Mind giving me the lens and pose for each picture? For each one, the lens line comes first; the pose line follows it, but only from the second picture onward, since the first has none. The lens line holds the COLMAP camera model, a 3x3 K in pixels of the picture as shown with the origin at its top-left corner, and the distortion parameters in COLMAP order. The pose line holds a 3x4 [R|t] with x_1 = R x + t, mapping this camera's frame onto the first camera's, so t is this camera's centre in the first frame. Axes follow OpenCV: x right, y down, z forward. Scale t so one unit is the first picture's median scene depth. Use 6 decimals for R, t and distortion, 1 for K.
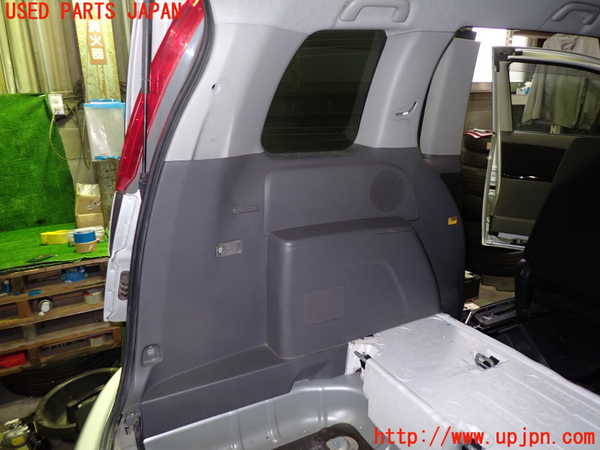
lens RADIAL K [[440.0, 0, 300.0], [0, 440.0, 225.0], [0, 0, 1]] dist [-0.005300, -0.003908]
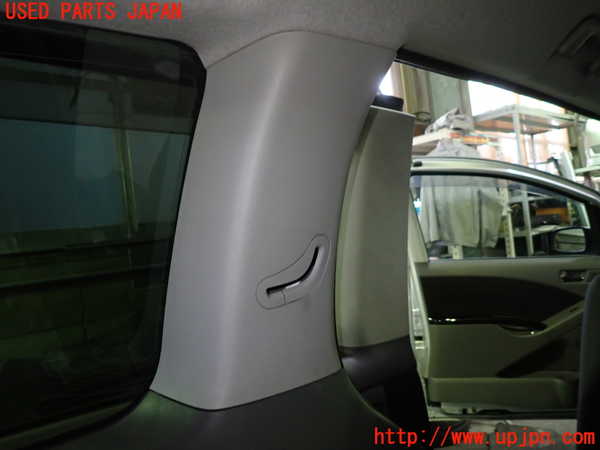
lens RADIAL K [[440.0, 0, 300.0], [0, 440.0, 225.0], [0, 0, 1]] dist [-0.005300, -0.003908]
pose [[0.961872, -0.082465, 0.260770, 0.075976], [0.155303, 0.949518, -0.272573, -0.097155], [-0.225128, 0.302679, 0.926122, 0.319238]]
